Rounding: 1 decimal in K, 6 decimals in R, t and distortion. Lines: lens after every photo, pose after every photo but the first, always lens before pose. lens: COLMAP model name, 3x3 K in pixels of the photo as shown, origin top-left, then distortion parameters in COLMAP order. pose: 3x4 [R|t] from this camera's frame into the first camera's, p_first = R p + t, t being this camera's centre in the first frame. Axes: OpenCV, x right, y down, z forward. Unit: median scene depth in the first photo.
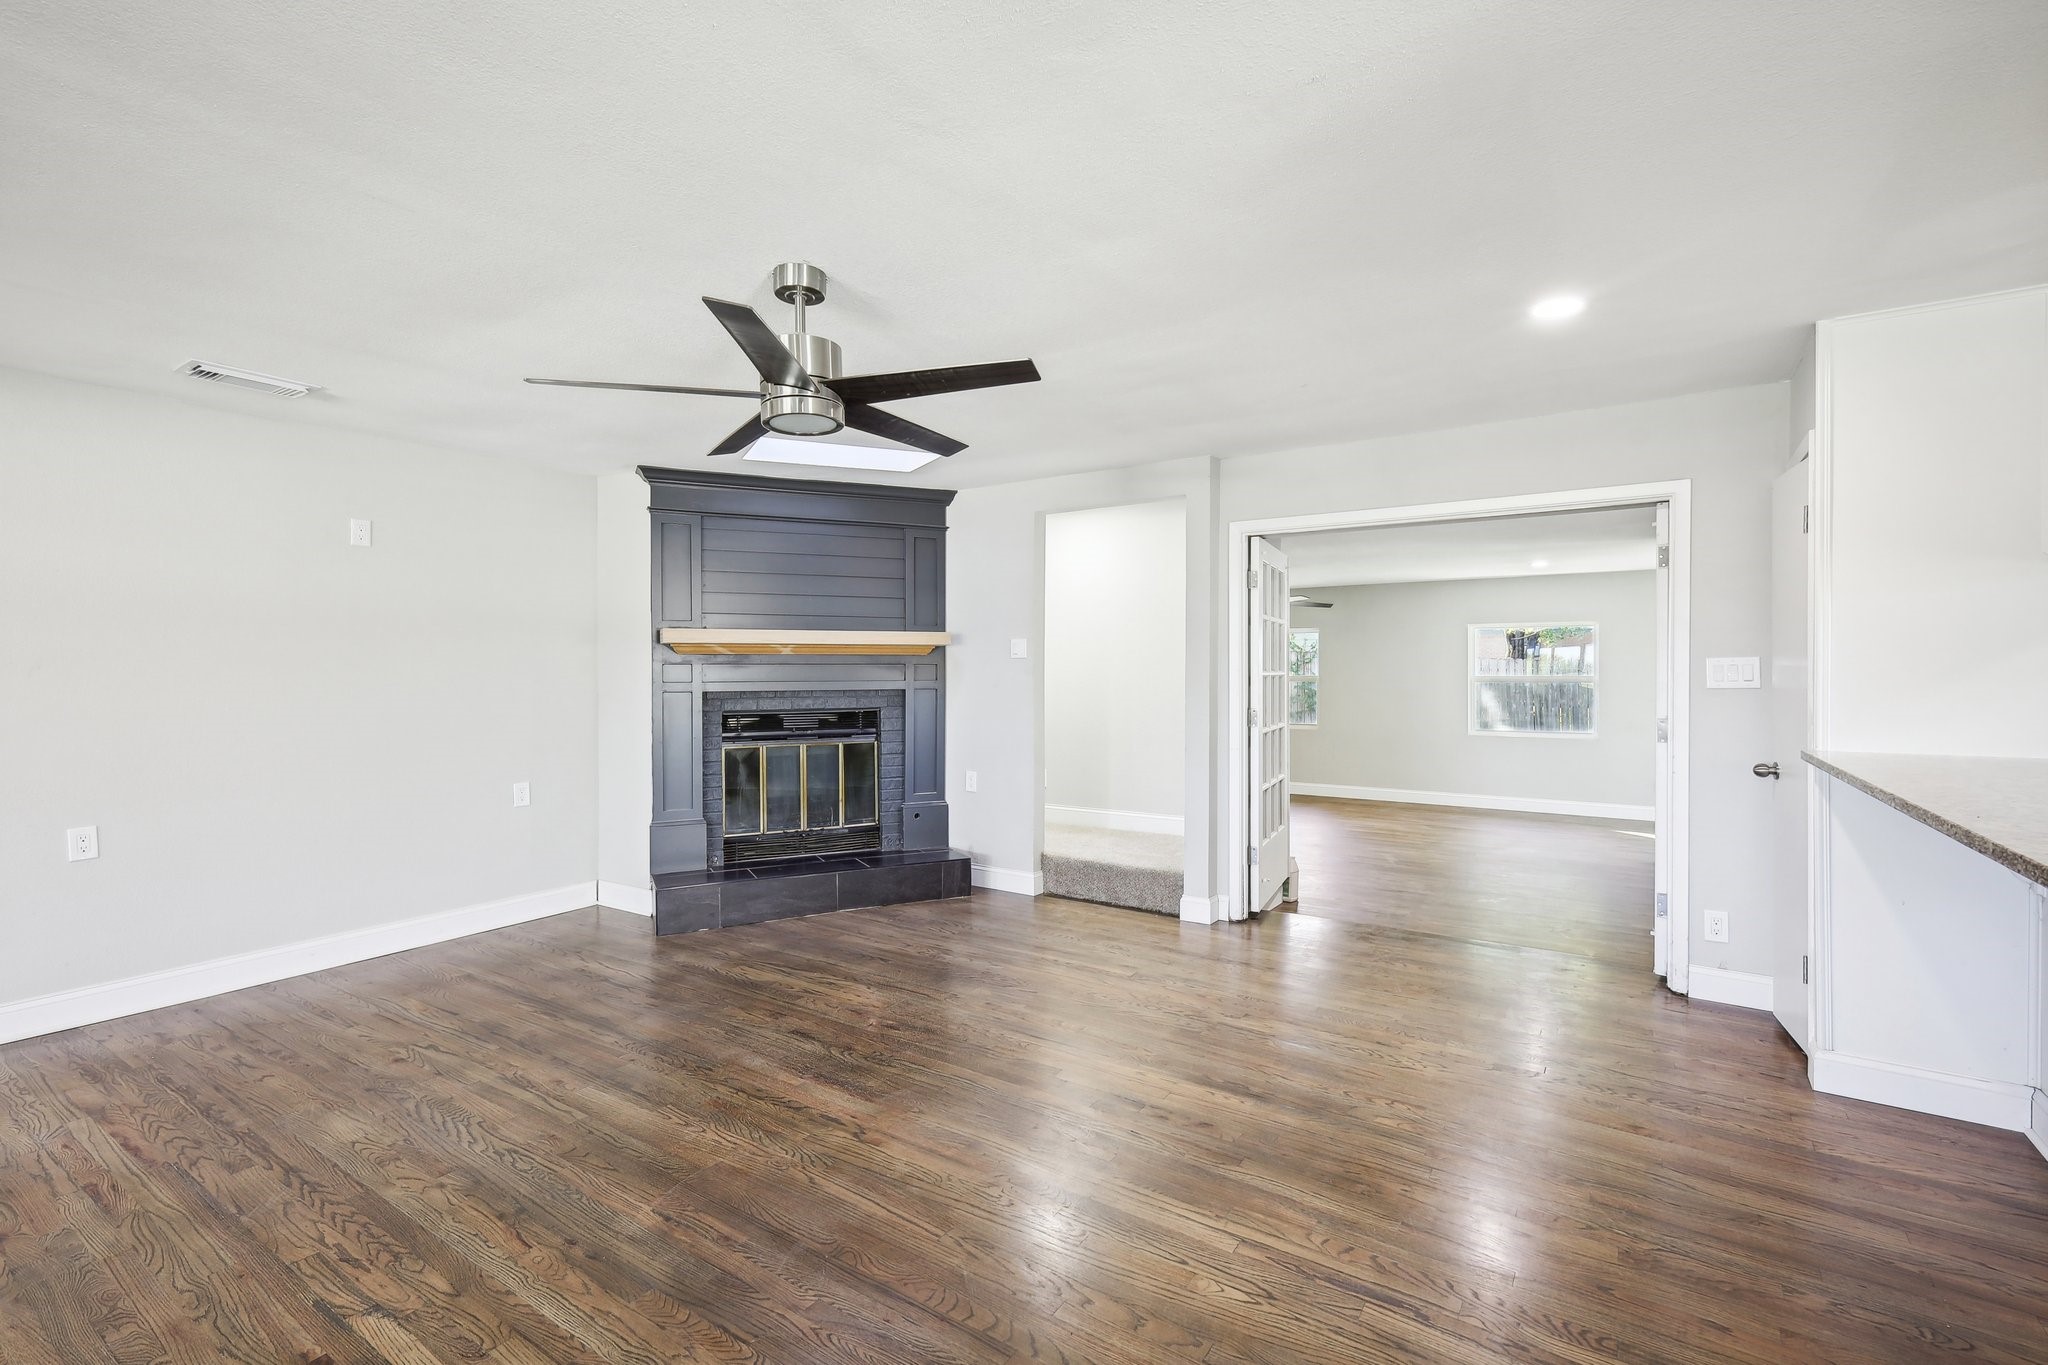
lens RADIAL K [[907.3, 0, 1024.0], [0, 907.3, 682.5], [0, 0, 1]] dist [0.001236, -0.000342]
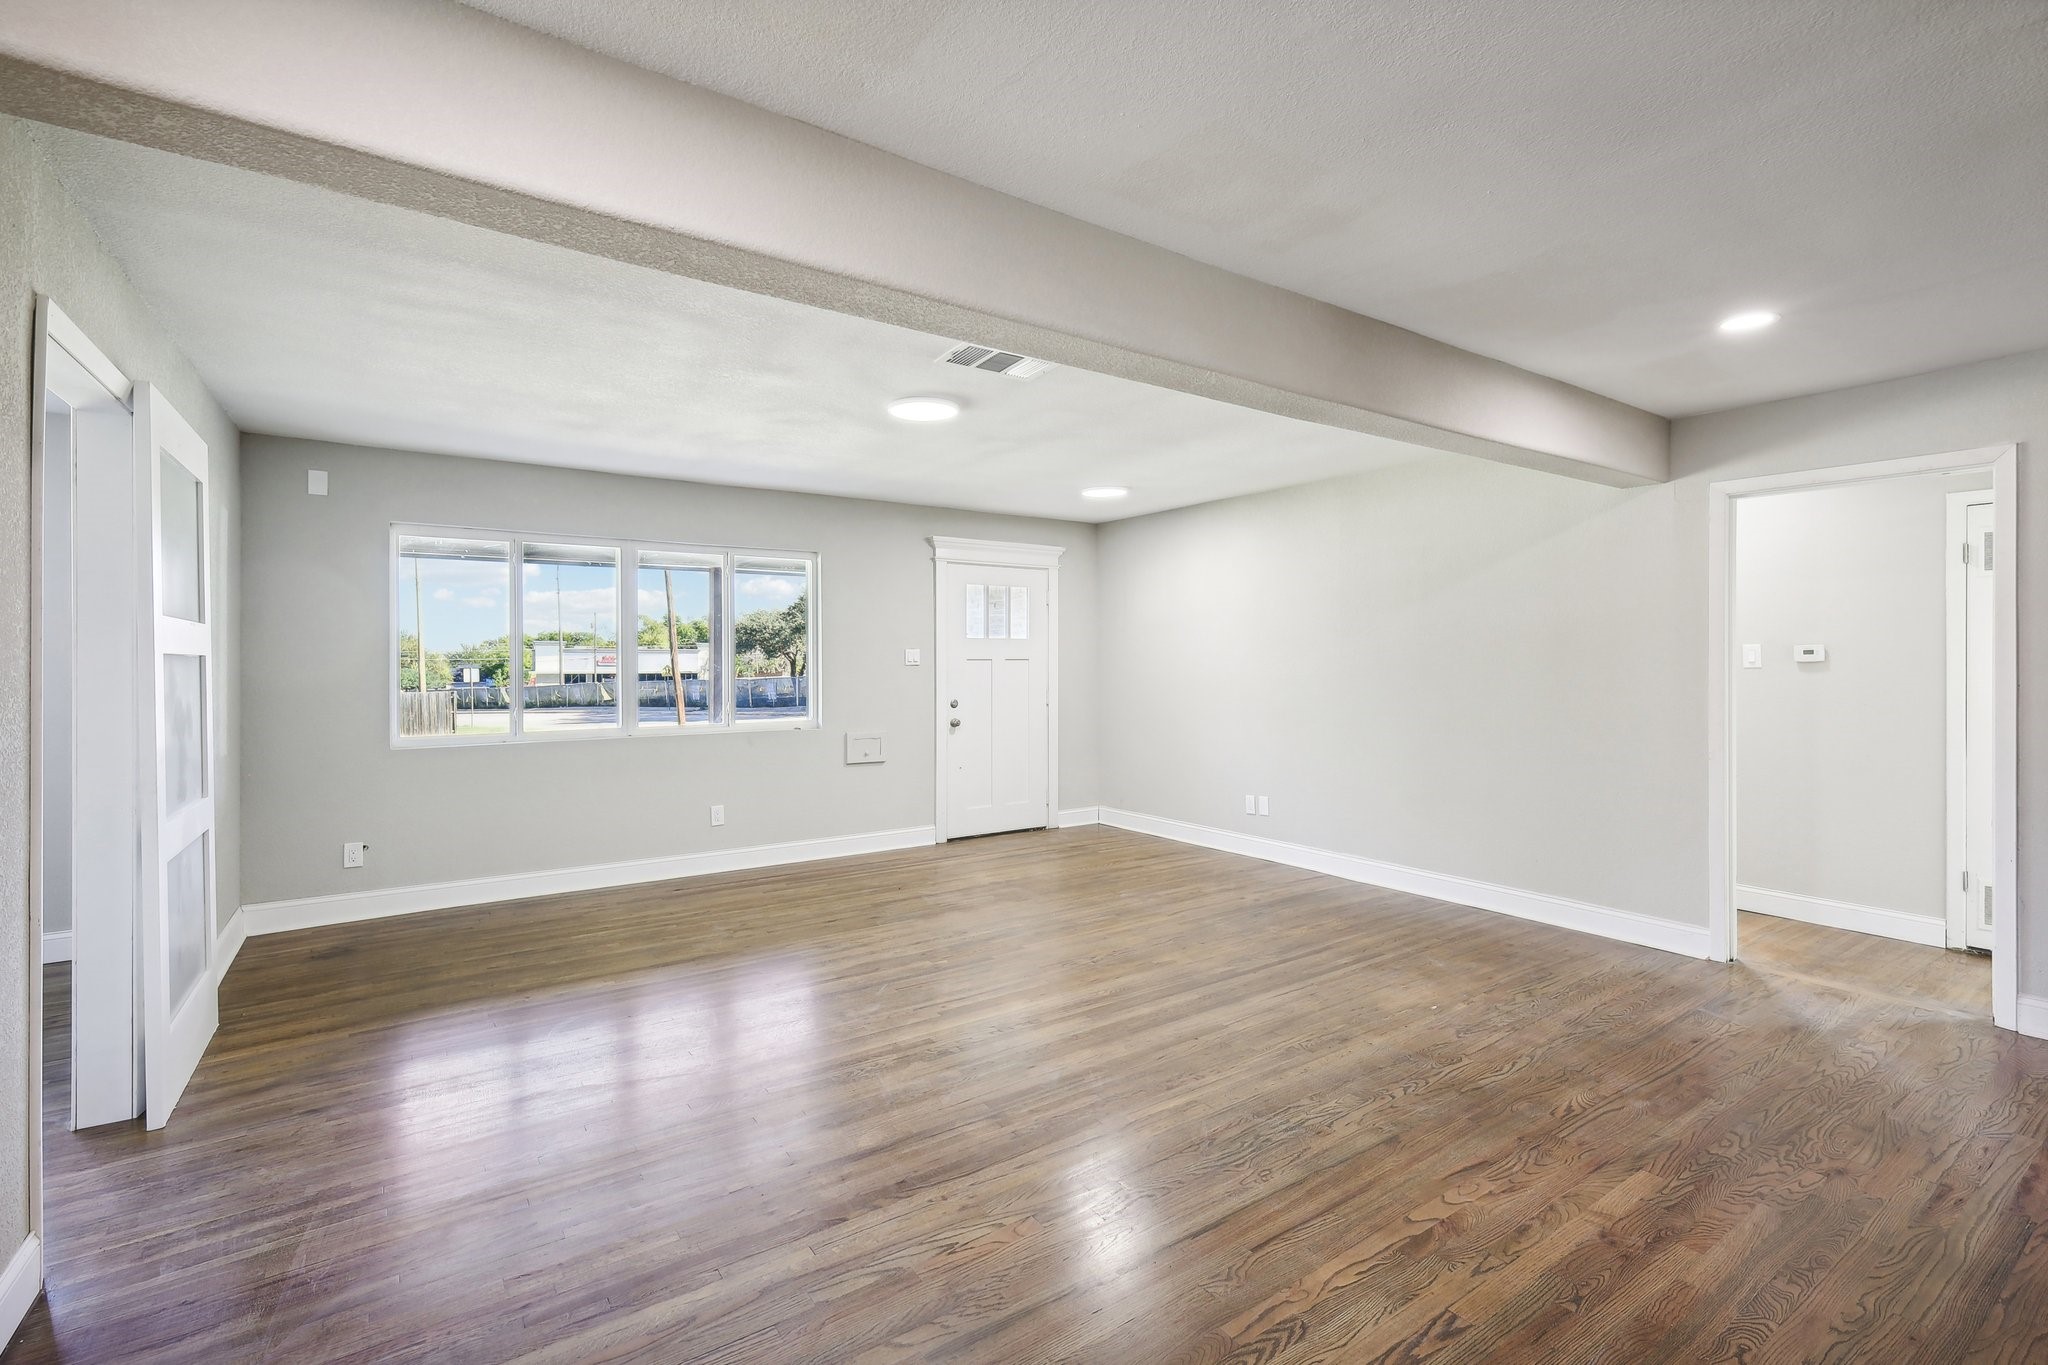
lens RADIAL K [[912.2, 0, 1024.8], [0, 912.2, 664.2], [0, 0, 1]] dist [0.003515, -0.000067]
pose [[-0.364776, 0.004404, -0.931085, 0.109430], [-0.009721, 0.999916, 0.008538, -0.002146], [0.931044, 0.012166, -0.364703, 0.193564]]
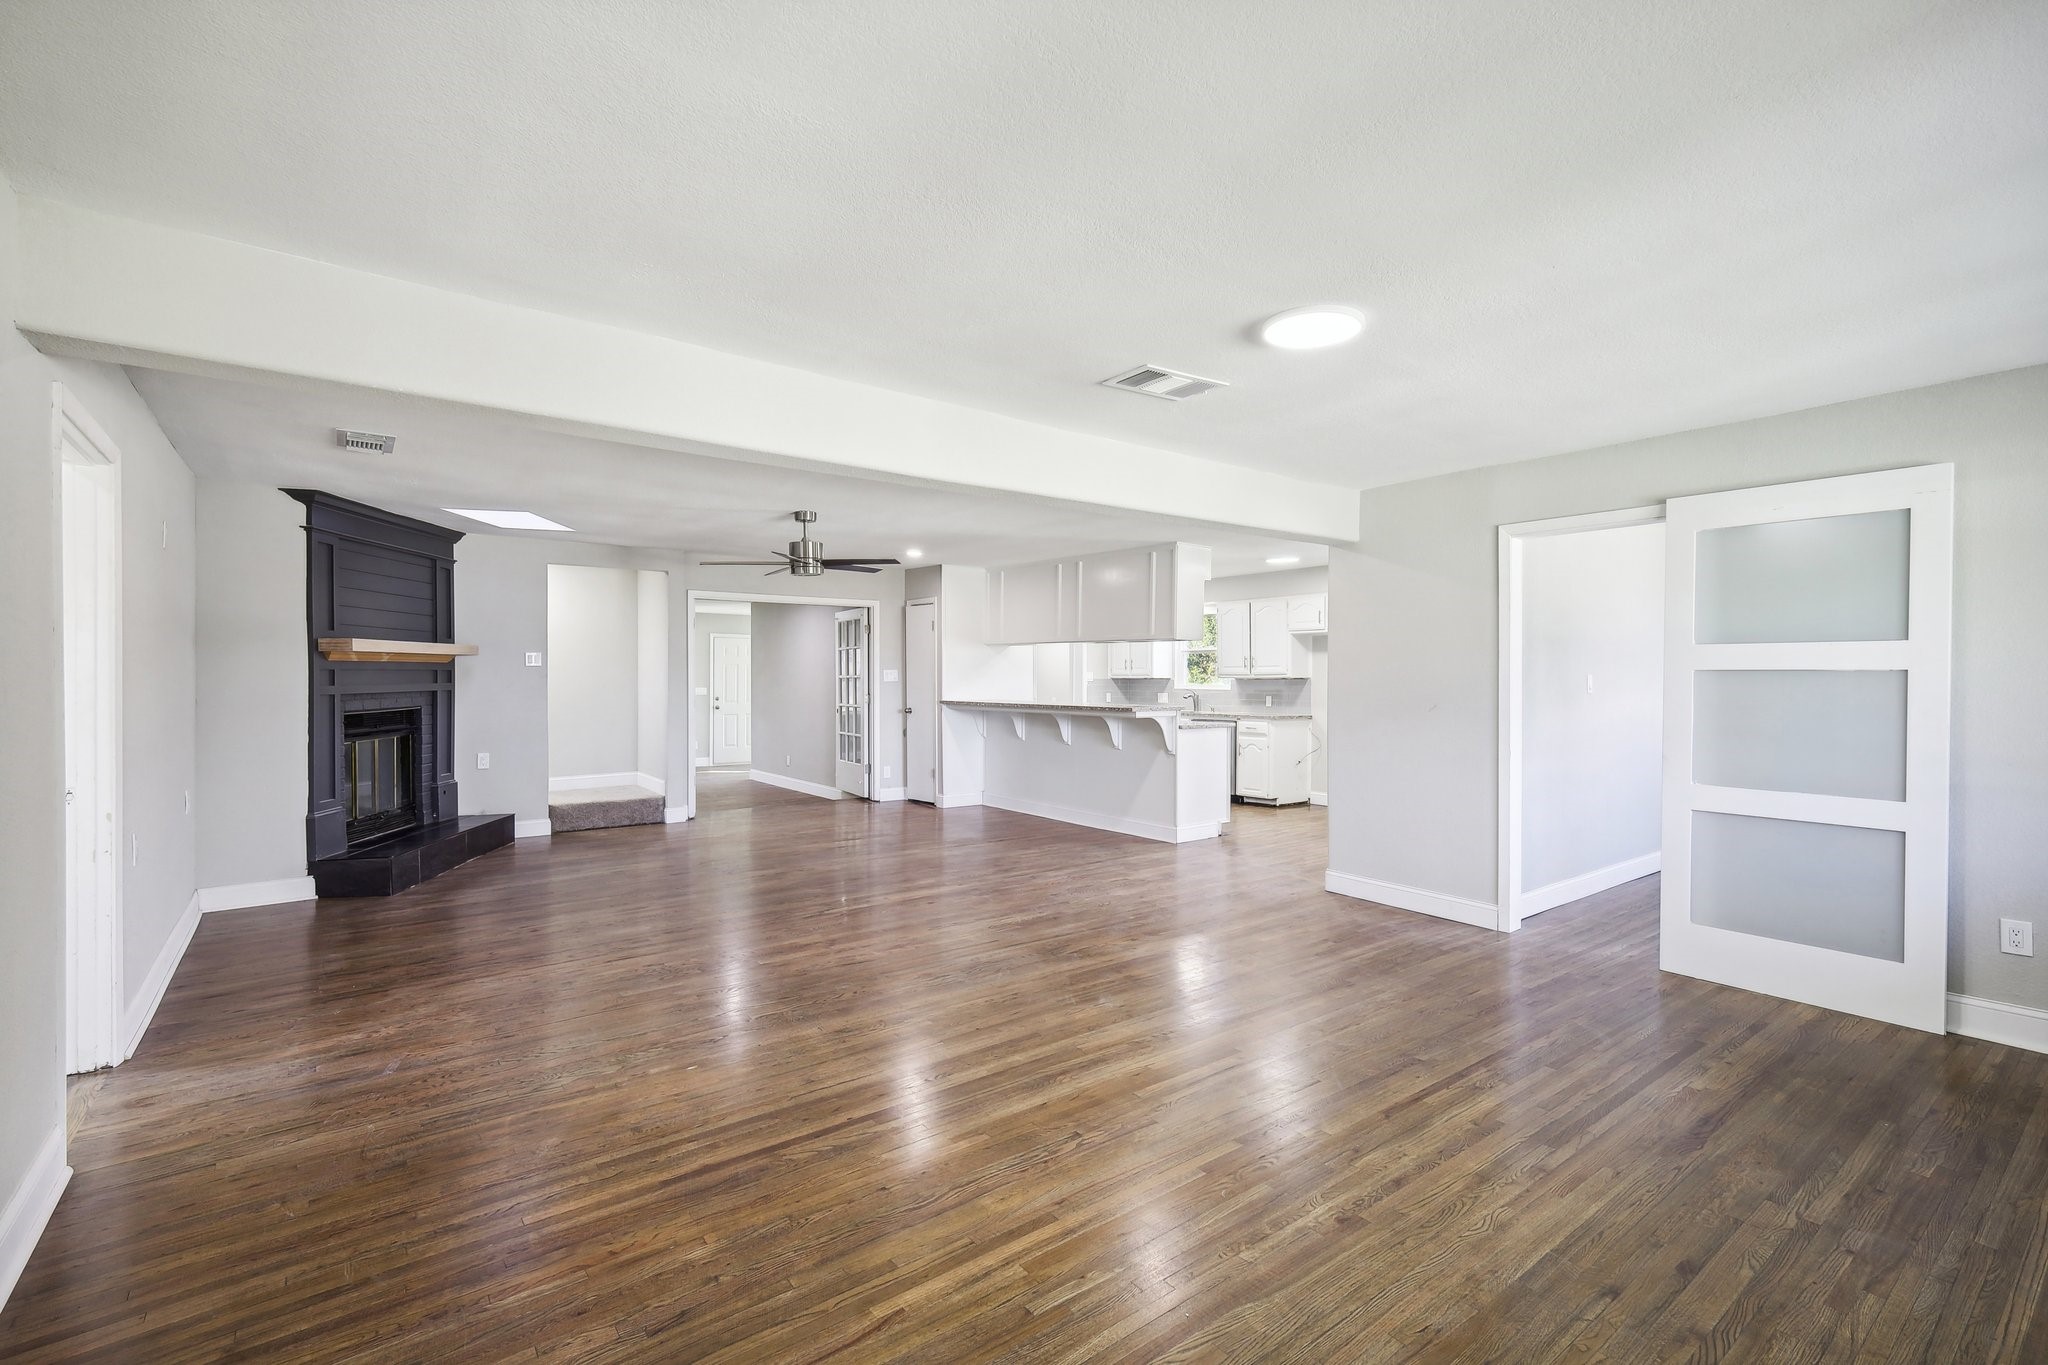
lens RADIAL K [[916.6, 0, 1024.0], [0, 916.6, 682.5], [0, 0, 1]] dist [0.000398, 0.000060]
pose [[0.330014, -0.008719, 0.943936, -1.105795], [0.014190, 0.999890, 0.004275, 0.002589], [-0.943869, 0.011984, 0.330102, -0.169583]]
